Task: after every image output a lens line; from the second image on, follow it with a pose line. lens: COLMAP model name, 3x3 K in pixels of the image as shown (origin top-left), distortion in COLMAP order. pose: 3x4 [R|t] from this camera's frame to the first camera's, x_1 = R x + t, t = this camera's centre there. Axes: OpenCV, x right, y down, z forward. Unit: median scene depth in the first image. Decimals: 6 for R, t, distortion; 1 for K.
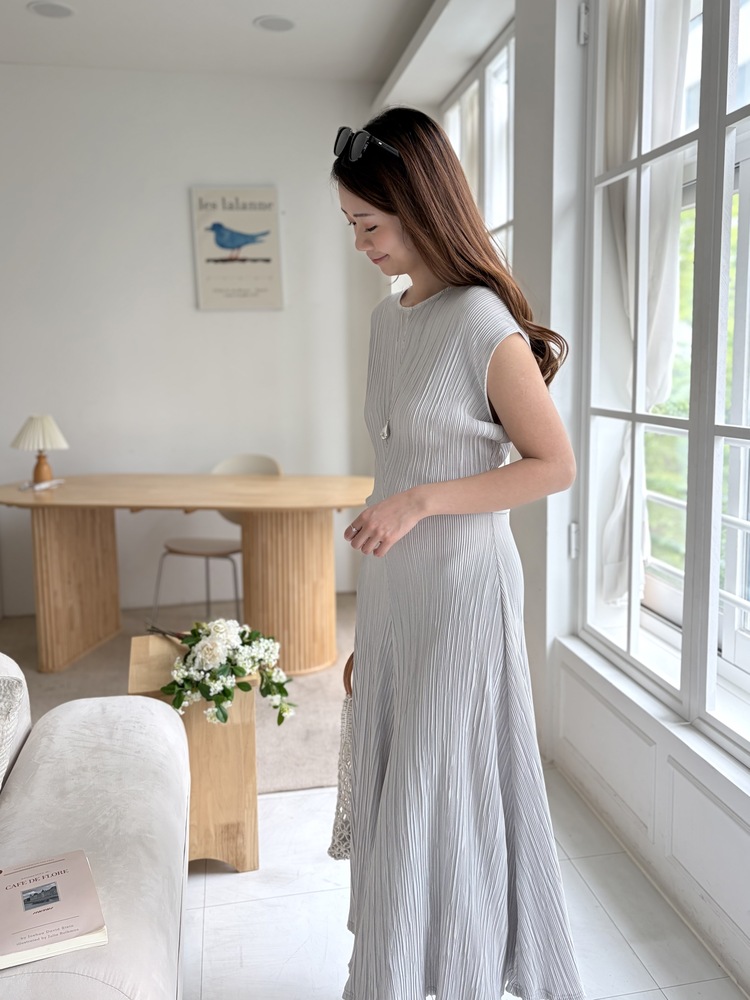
lens RADIAL K [[865.7, 0, 377.4], [0, 865.7, 455.1], [0, 0, 1]] dist [0.001793, -0.006241]
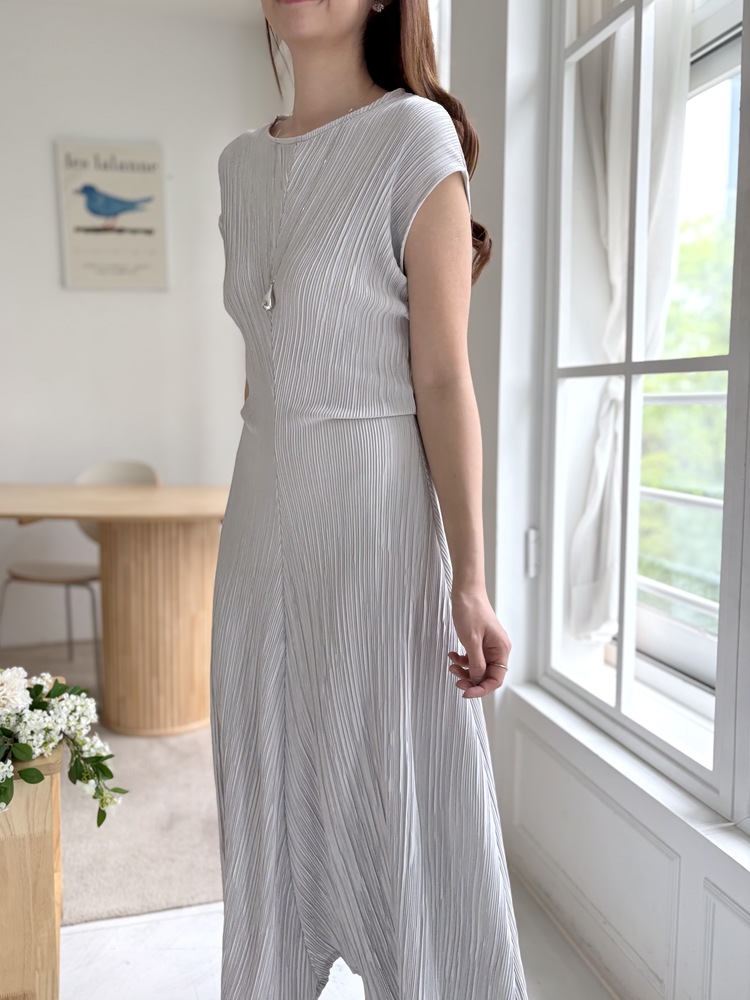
lens RADIAL K [[806.6, 0, 356.7], [0, 806.6, 490.6], [0, 0, 1]] dist [-0.003326, -0.001289]
pose [[0.997583, 0.005133, 0.069297, 0.035294], [-0.004046, 0.999867, -0.015810, 0.065566], [-0.069369, 0.015491, 0.997471, 0.376481]]
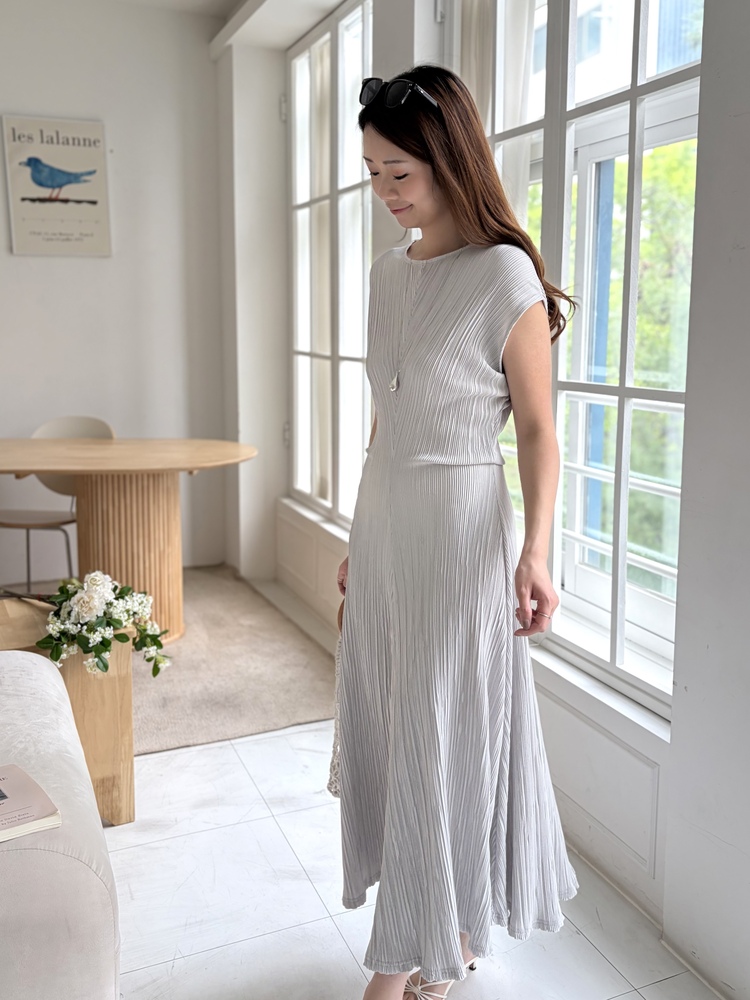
lens RADIAL K [[1002.1, 0, 450.2], [0, 1002.1, 446.7], [0, 0, 1]] dist [0.001181, 0.007353]
pose [[0.964403, -0.008880, 0.264287, -0.083180], [0.004410, 0.999837, 0.017500, 0.023729], [-0.264399, -0.015712, 0.964285, -0.202009]]
